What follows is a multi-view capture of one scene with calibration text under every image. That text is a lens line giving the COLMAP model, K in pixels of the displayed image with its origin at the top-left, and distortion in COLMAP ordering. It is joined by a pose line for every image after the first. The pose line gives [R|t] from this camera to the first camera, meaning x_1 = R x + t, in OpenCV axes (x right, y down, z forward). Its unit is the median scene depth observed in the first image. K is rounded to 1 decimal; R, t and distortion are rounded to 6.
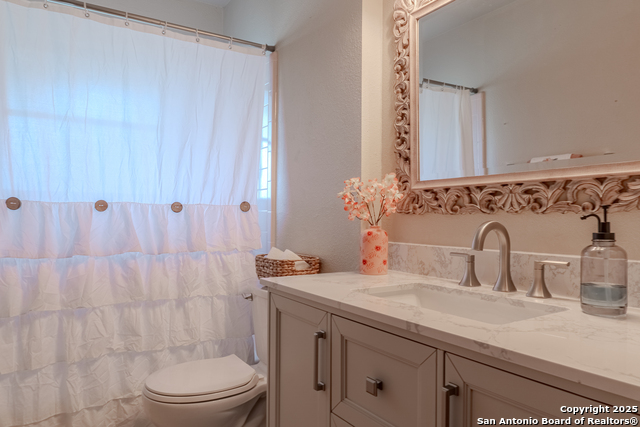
lens RADIAL K [[432.9, 0, 322.1], [0, 432.9, 216.6], [0, 0, 1]] dist [-0.031706, -0.002188]
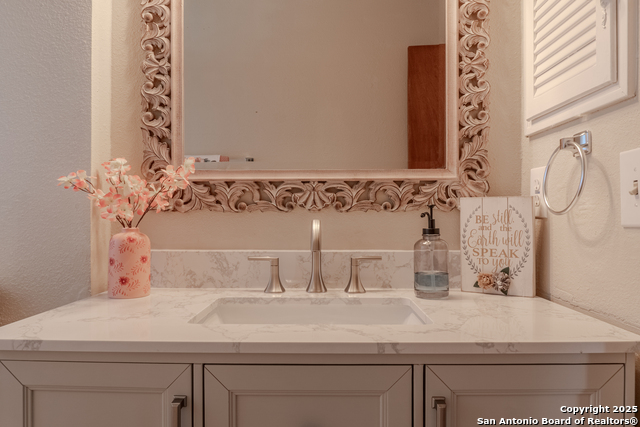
lens RADIAL K [[432.9, 0, 322.1], [0, 432.9, 216.6], [0, 0, 1]] dist [-0.031706, -0.002188]
pose [[0.543775, -0.003358, 0.839224, -0.356555], [0.001565, 0.999994, 0.002987, 0.001288], [-0.839229, -0.000311, 0.543777, 0.426525]]
